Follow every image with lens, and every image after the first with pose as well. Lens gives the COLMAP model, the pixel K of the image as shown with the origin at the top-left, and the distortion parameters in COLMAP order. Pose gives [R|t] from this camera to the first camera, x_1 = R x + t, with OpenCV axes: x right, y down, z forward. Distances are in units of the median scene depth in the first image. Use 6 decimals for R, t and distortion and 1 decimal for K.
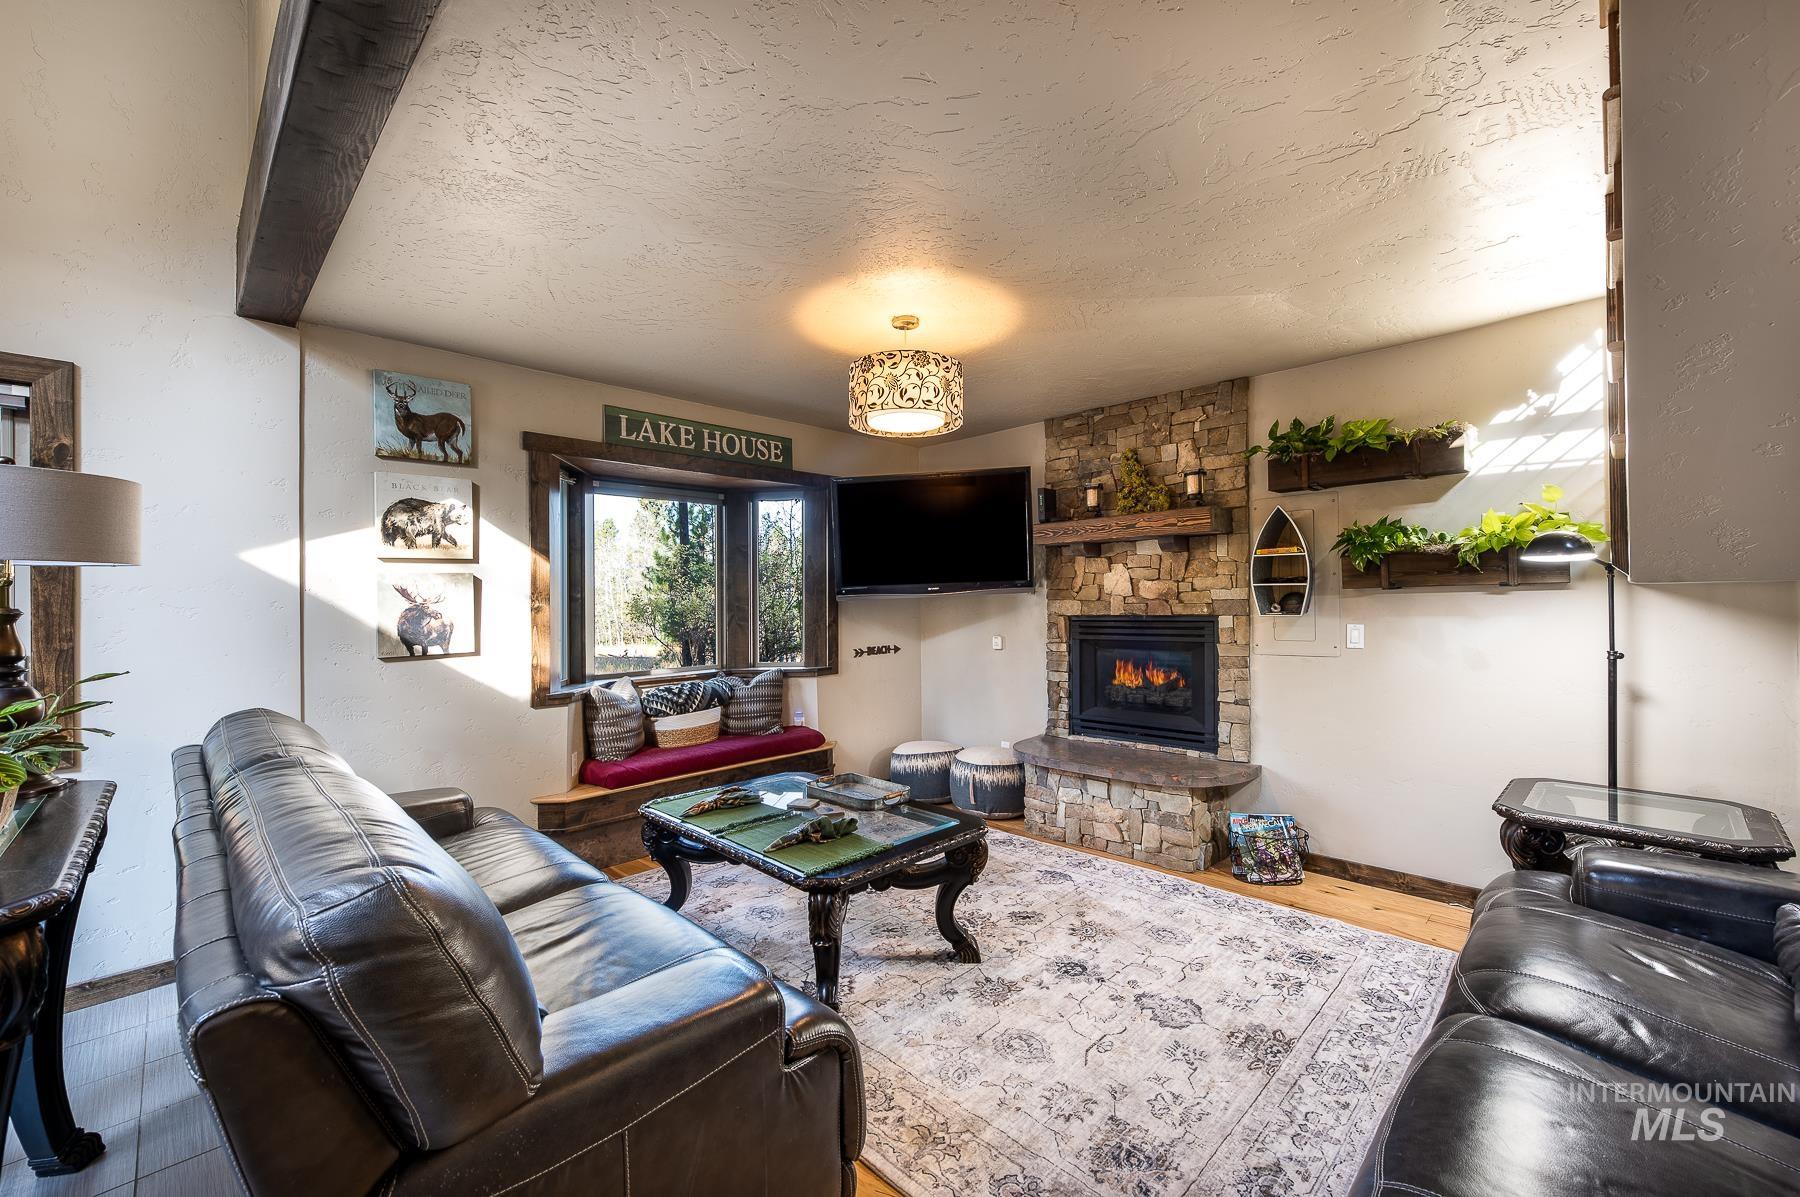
lens RADIAL K [[715.9, 0, 903.3], [0, 715.9, 595.5], [0, 0, 1]] dist [0.003487, -0.000962]
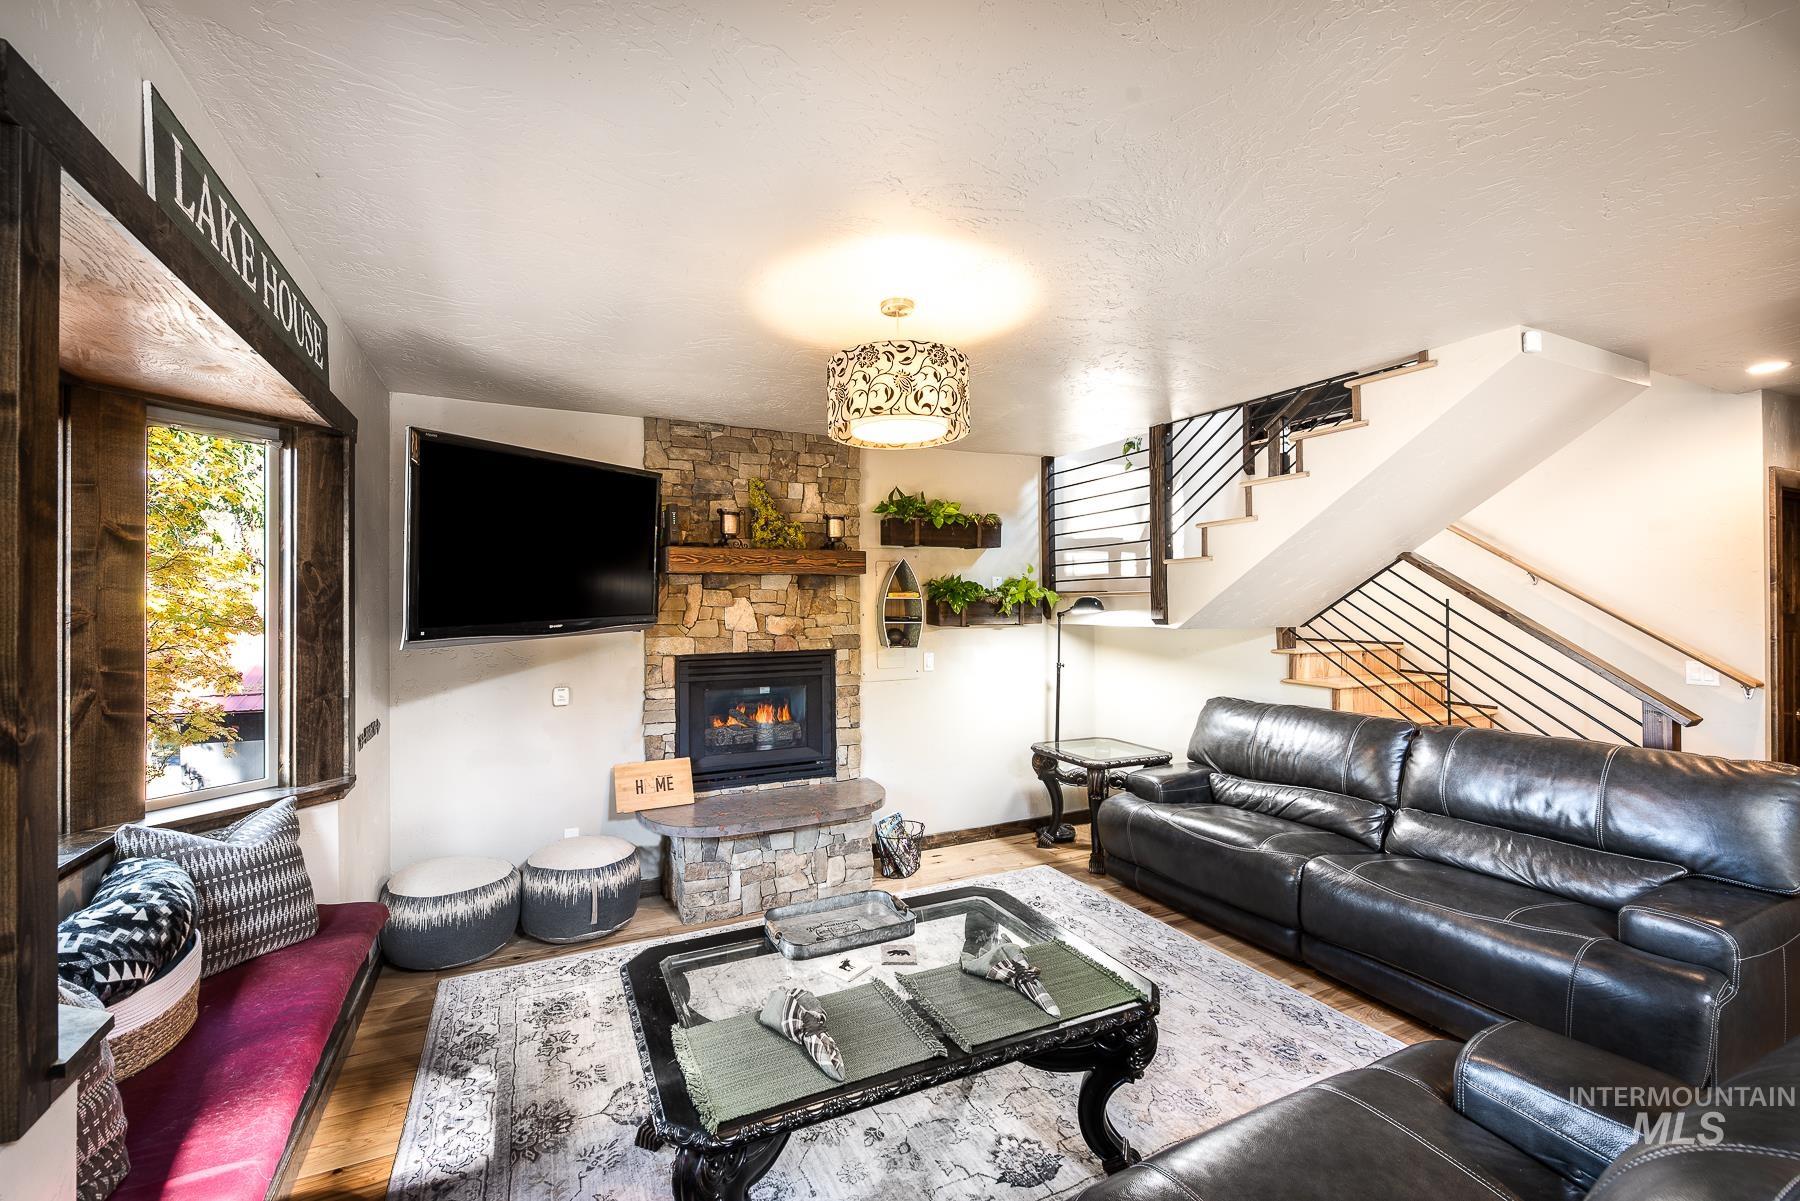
lens RADIAL K [[715.9, 0, 889.8], [0, 715.9, 601.6], [0, 0, 1]] dist [0.003487, -0.000962]
pose [[0.347753, 0.014563, 0.937473, -0.538628], [-0.009616, 0.999882, -0.011966, -0.031829], [-0.937537, -0.004854, 0.347852, 0.523463]]
